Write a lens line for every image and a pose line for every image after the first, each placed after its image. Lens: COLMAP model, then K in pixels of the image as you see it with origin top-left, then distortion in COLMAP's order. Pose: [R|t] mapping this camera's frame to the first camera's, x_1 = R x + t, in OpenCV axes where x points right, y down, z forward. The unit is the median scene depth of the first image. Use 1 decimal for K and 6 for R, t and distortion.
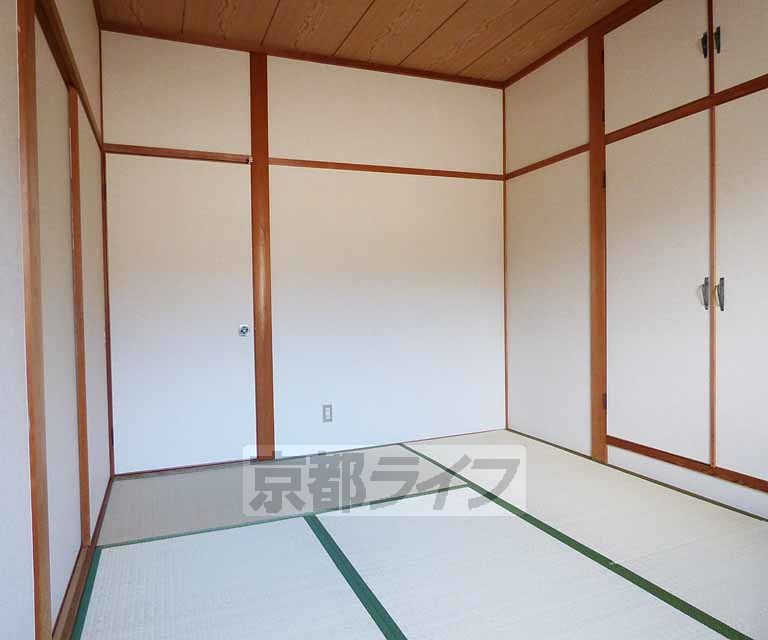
lens RADIAL K [[555.4, 0, 376.3], [0, 555.4, 319.7], [0, 0, 1]] dist [0.008681, 0.000320]
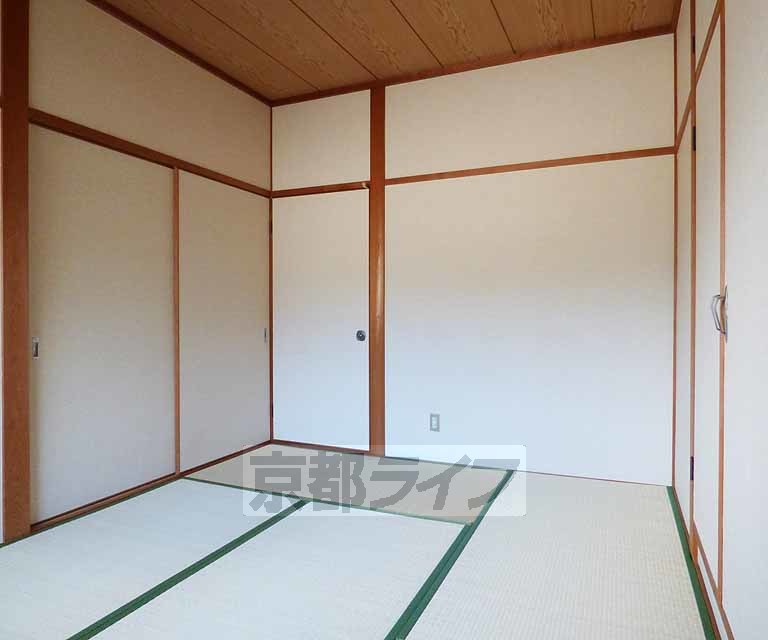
lens RADIAL K [[555.4, 0, 376.3], [0, 555.4, 319.7], [0, 0, 1]] dist [0.008681, 0.000320]
pose [[0.697231, 0.022200, -0.716503, 0.587456], [-0.029610, 0.999559, 0.002157, -0.017505], [0.716235, 0.019712, 0.697581, 0.231373]]
